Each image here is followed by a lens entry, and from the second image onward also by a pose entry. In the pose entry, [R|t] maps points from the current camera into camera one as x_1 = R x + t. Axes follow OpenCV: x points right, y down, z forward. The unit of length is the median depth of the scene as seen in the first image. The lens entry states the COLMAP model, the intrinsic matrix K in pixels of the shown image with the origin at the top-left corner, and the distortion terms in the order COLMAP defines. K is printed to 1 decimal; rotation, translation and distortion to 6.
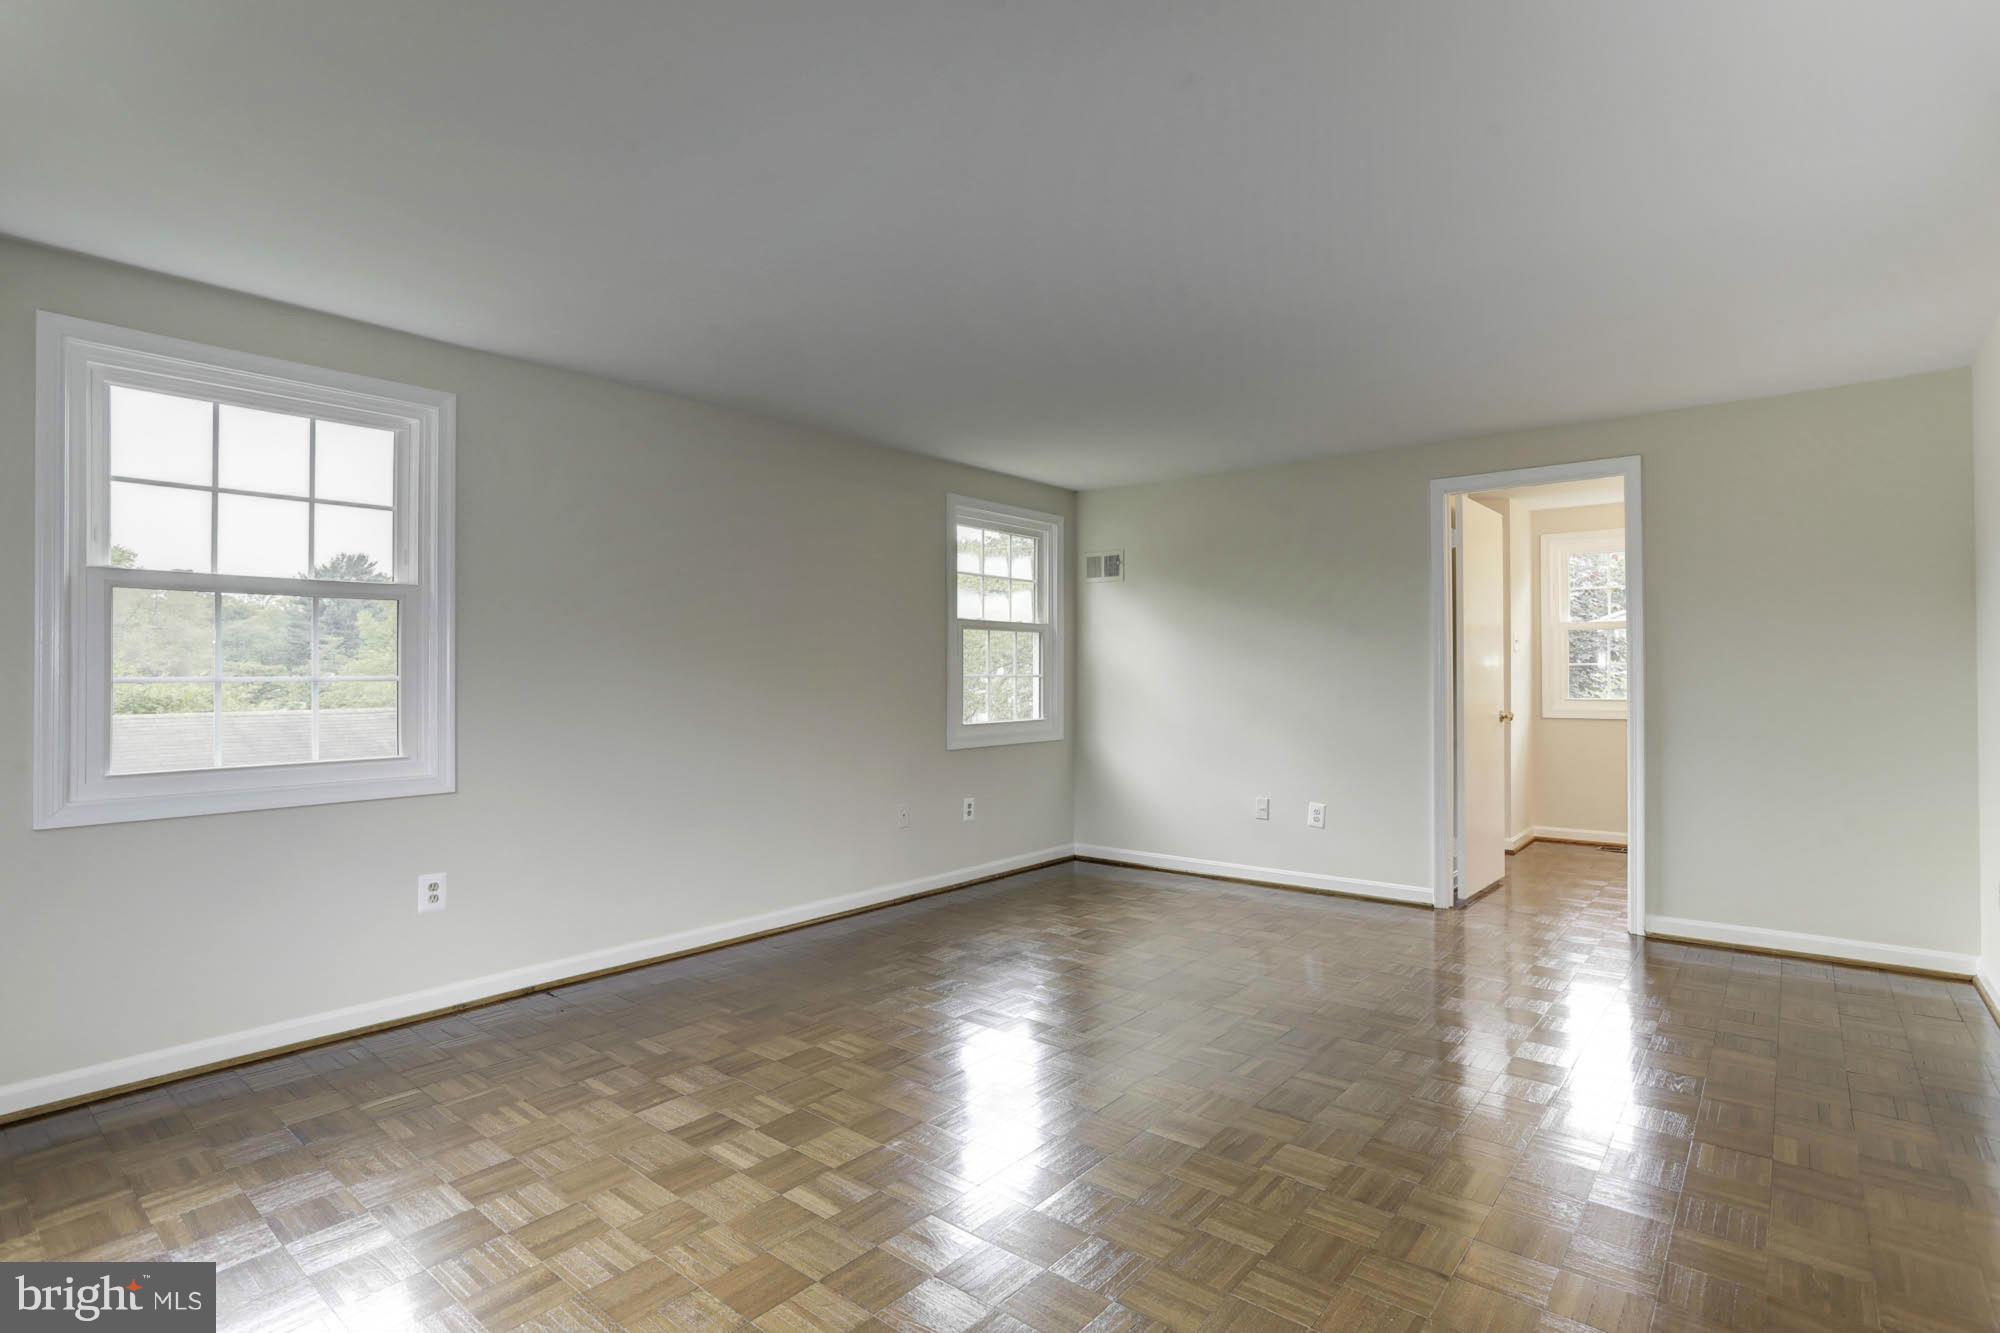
lens RADIAL K [[995.2, 0, 979.3], [0, 995.2, 658.9], [0, 0, 1]] dist [-0.034256, 0.023619]
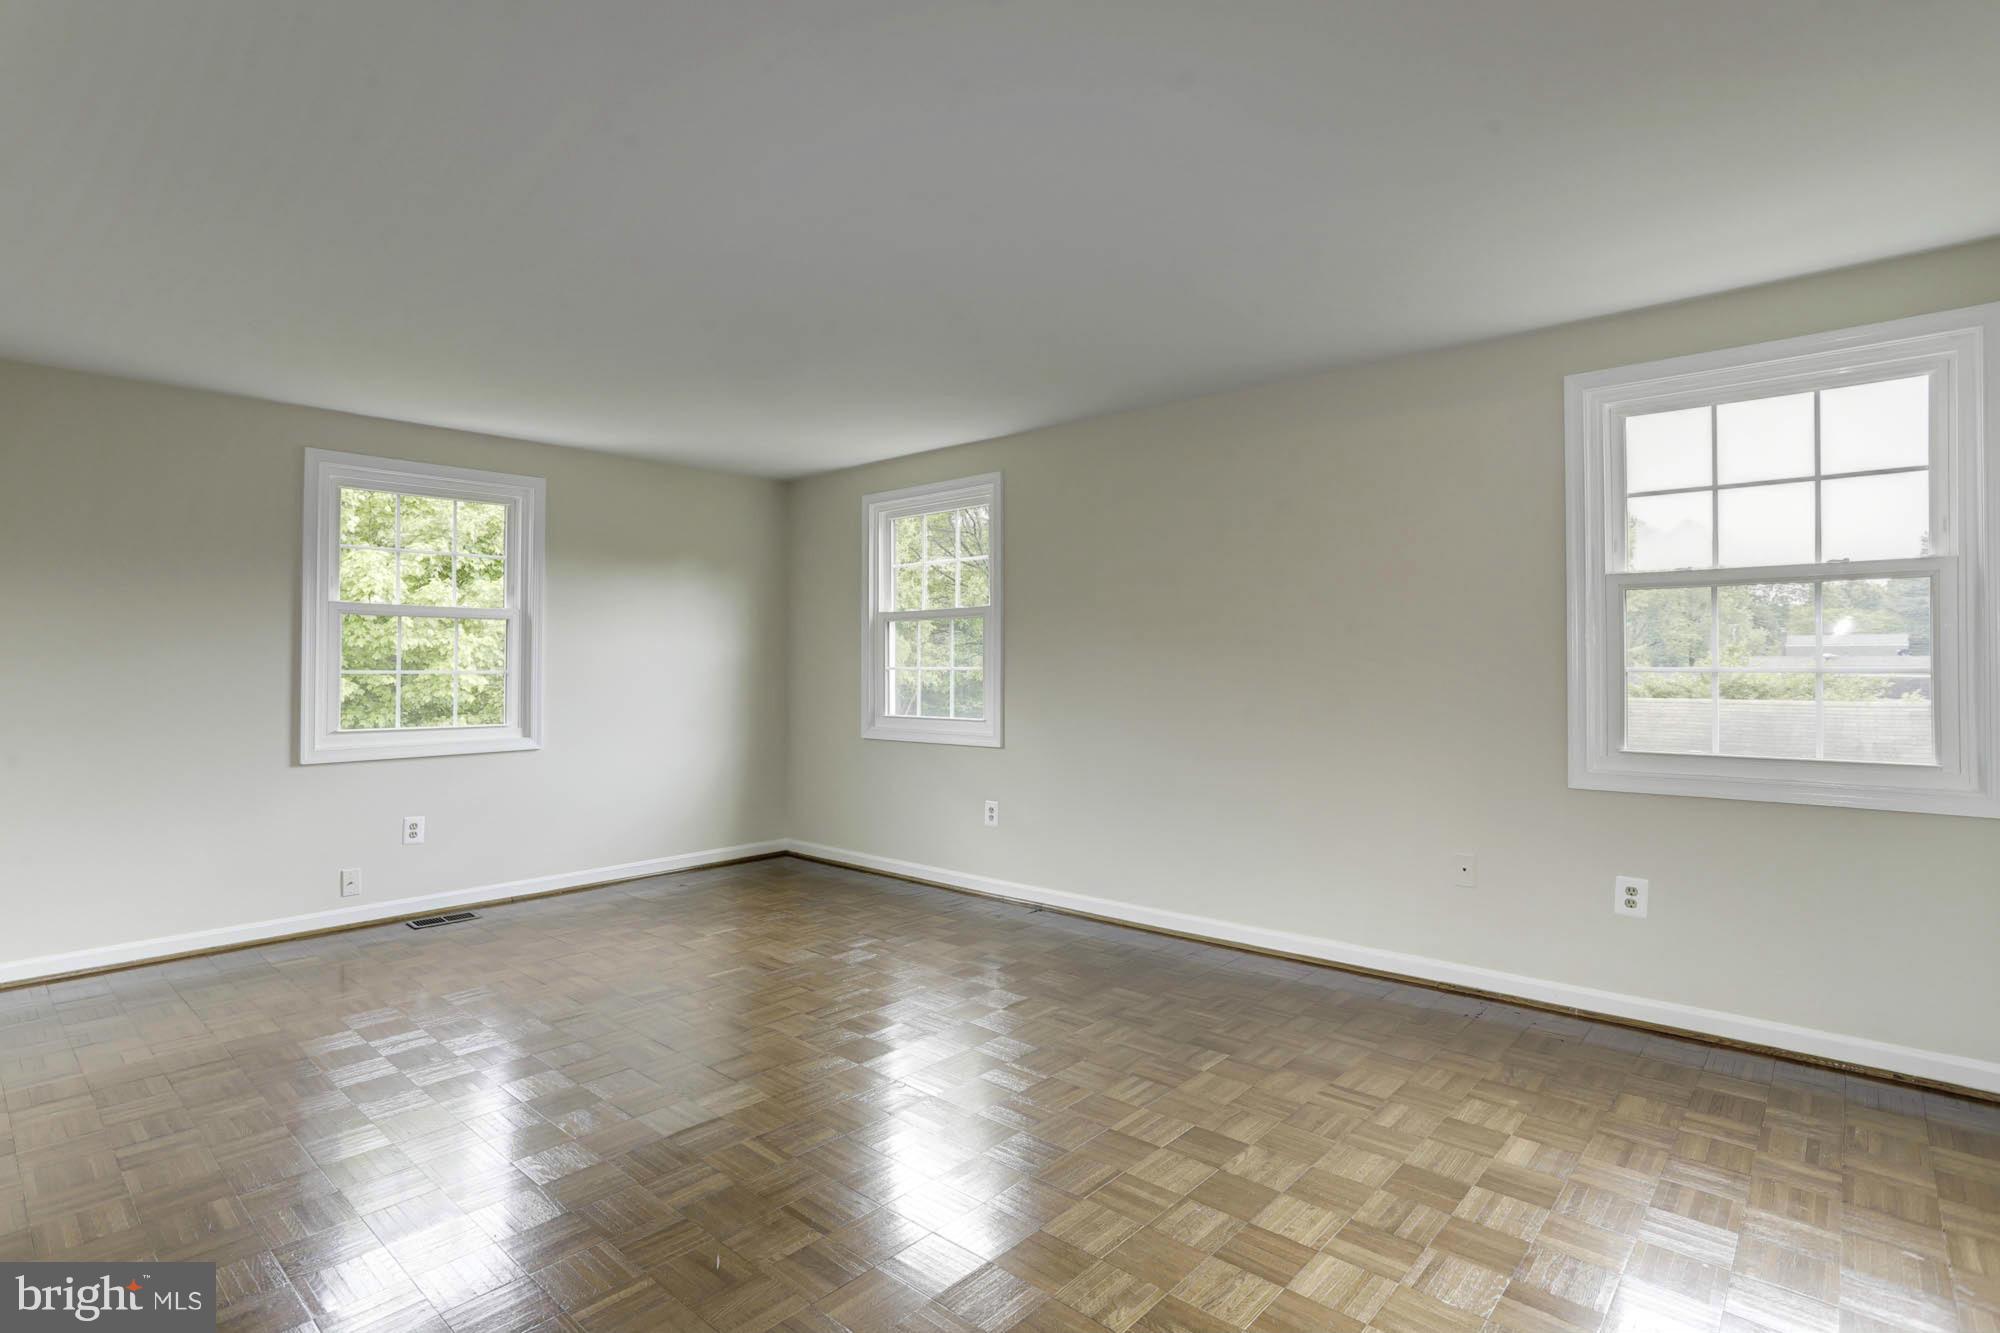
lens RADIAL K [[950.9, 0, 1000.0], [0, 950.9, 666.5], [0, 0, 1]] dist [-0.029065, -0.000125]
pose [[0.013420, 0.002858, -0.999906, 0.217048], [0.014128, 0.999896, 0.003047, 0.003364], [0.999810, -0.014167, 0.013378, 0.251559]]
